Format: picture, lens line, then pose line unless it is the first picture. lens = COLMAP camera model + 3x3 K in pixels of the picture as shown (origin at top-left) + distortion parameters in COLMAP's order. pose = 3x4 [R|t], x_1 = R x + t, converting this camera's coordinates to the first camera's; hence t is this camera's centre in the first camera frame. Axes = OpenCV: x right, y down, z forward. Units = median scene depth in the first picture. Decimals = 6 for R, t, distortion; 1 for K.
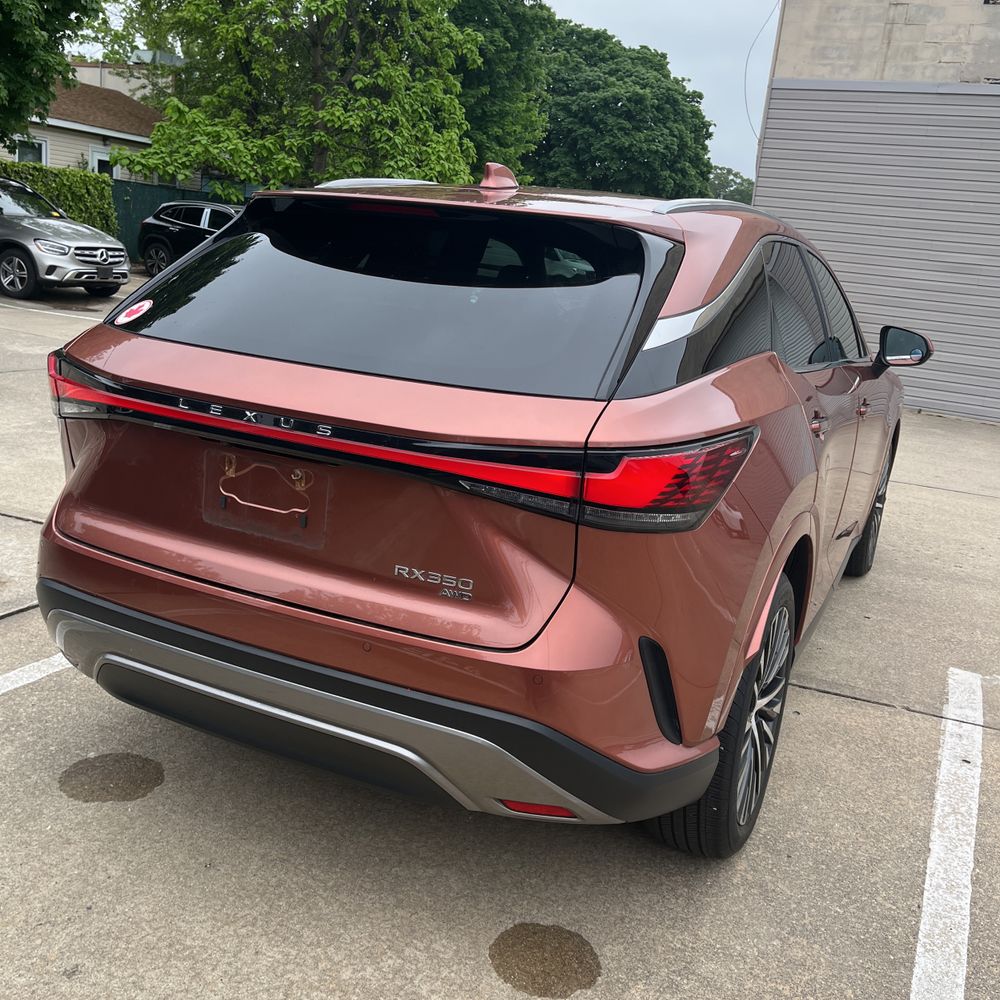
lens RADIAL K [[1023.5, 0, 517.8], [0, 1023.5, 493.7], [0, 0, 1]] dist [0.055518, -0.056649]
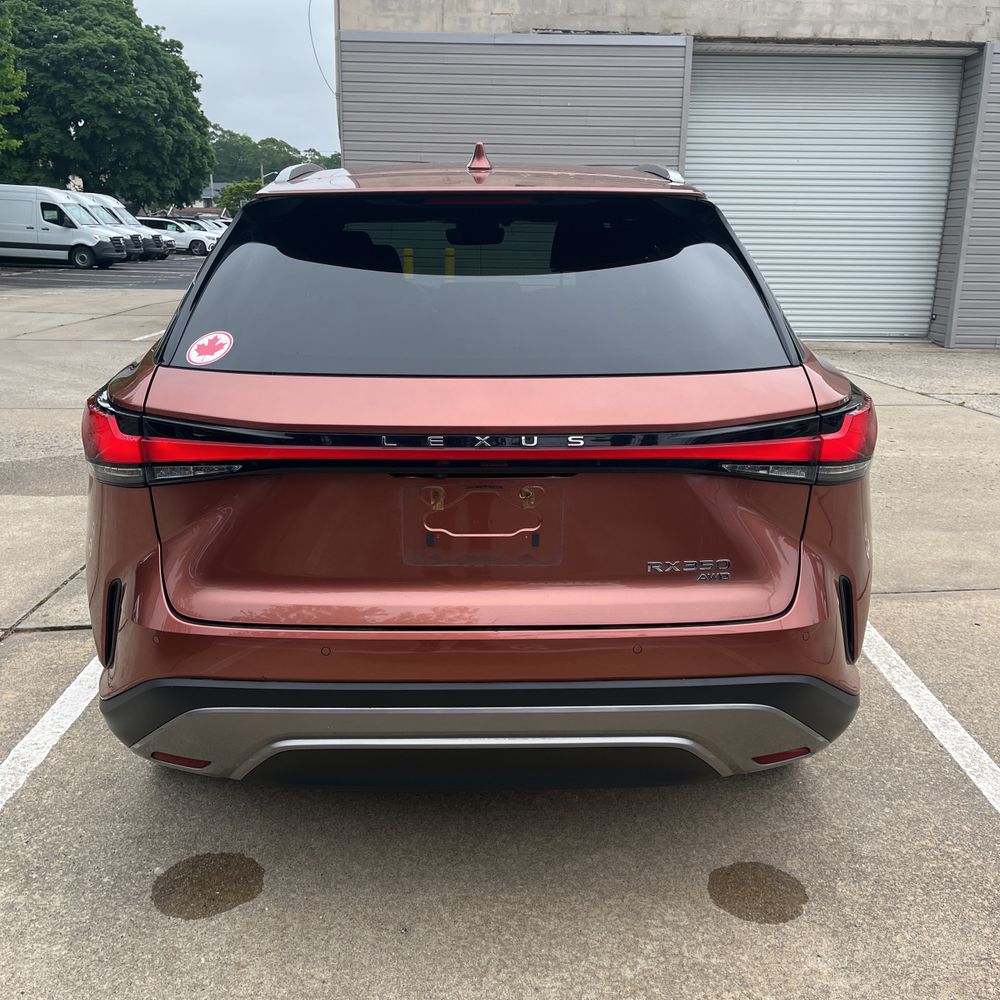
lens RADIAL K [[1019.9, 0, 490.5], [0, 1019.9, 498.0], [0, 0, 1]] dist [0.070226, -0.083921]
pose [[0.892775, -0.200949, 0.403203, -0.119290], [0.181413, 0.979593, 0.086525, -0.019416], [-0.412362, -0.004101, 0.911011, 0.029364]]
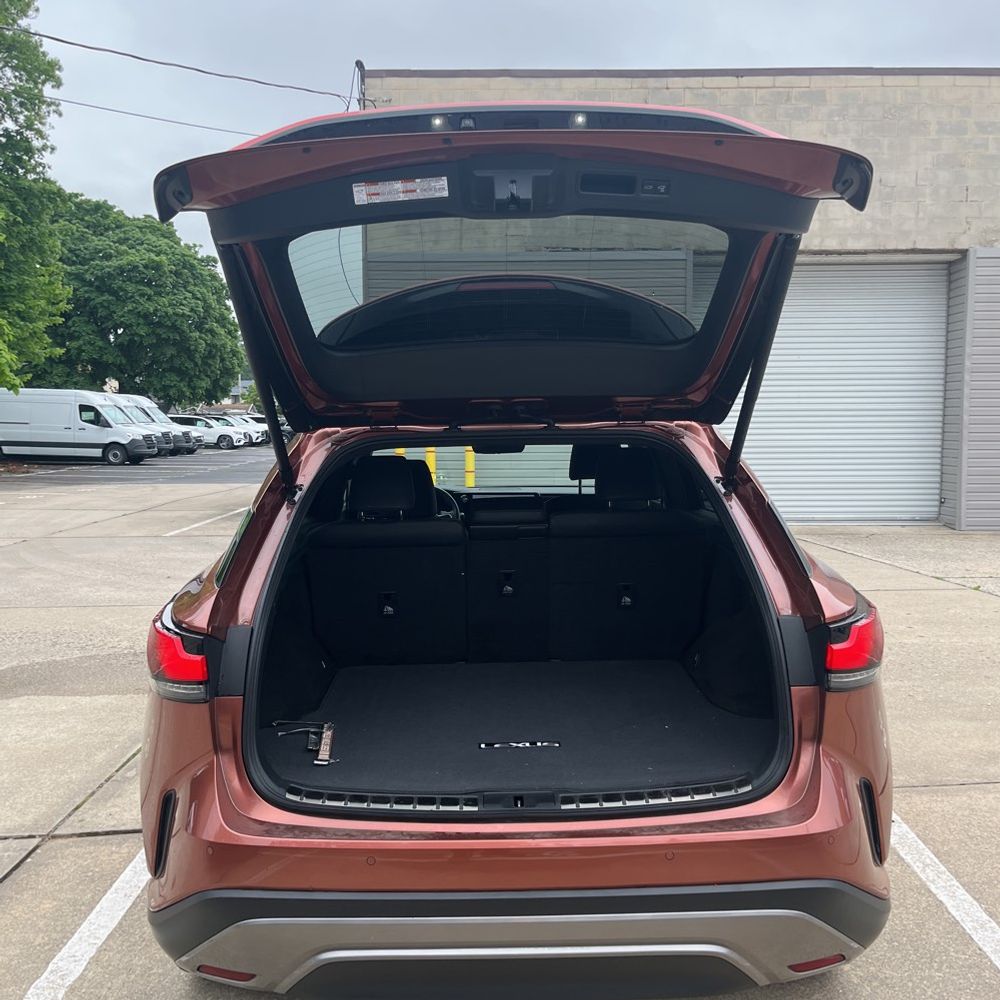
lens RADIAL K [[1019.9, 0, 490.5], [0, 1019.9, 498.0], [0, 0, 1]] dist [0.070226, -0.083921]
pose [[0.897230, -0.142115, 0.418068, -0.128285], [0.196575, 0.976351, -0.089982, -0.026743], [-0.395393, 0.162917, 0.903948, 0.014026]]
